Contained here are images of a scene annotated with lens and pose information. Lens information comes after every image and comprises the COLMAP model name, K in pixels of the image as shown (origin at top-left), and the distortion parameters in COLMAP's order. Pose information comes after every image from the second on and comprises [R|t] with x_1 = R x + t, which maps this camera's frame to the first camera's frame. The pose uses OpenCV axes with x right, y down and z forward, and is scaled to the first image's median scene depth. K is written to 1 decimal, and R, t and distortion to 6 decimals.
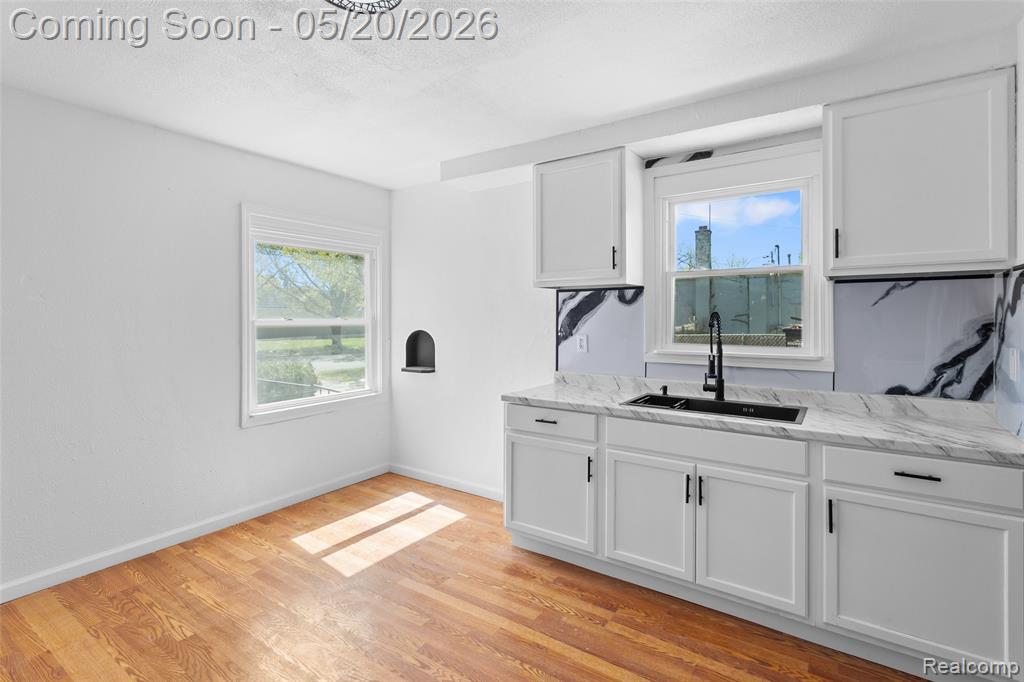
lens RADIAL K [[488.6, 0, 510.2], [0, 488.6, 325.3], [0, 0, 1]] dist [0.000666, 0.000640]
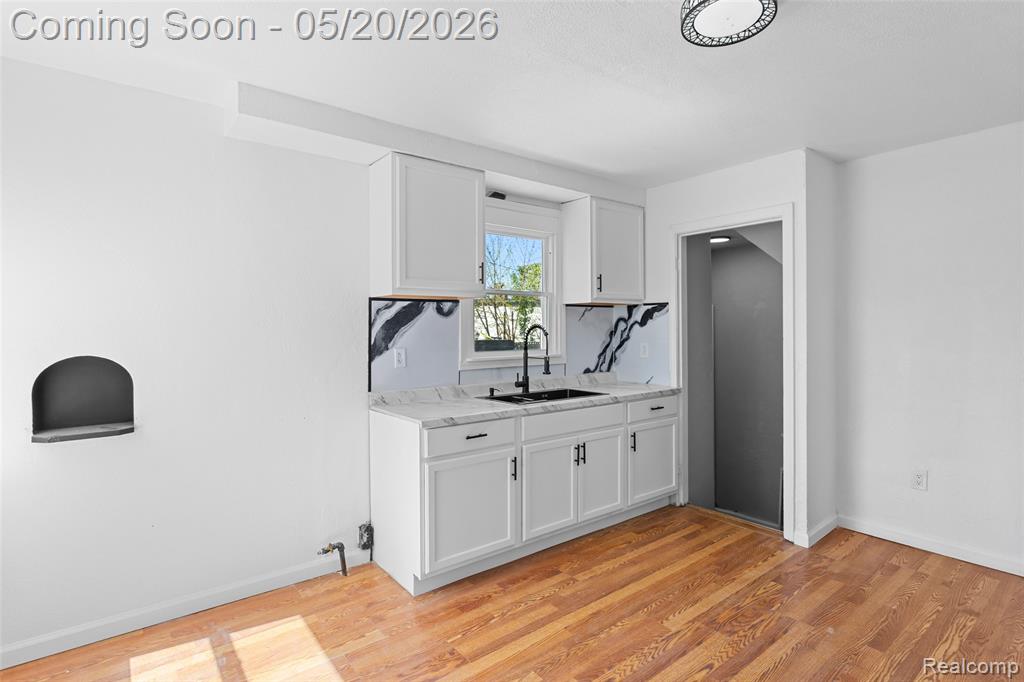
lens RADIAL K [[508.0, 0, 512.0], [0, 508.0, 341.0], [0, 0, 1]] dist [-0.005105, -0.000014]
pose [[0.302800, -0.025437, 0.952714, -0.845185], [0.022298, 0.999559, 0.019600, -0.010177], [-0.952793, 0.015308, 0.303234, 0.613426]]
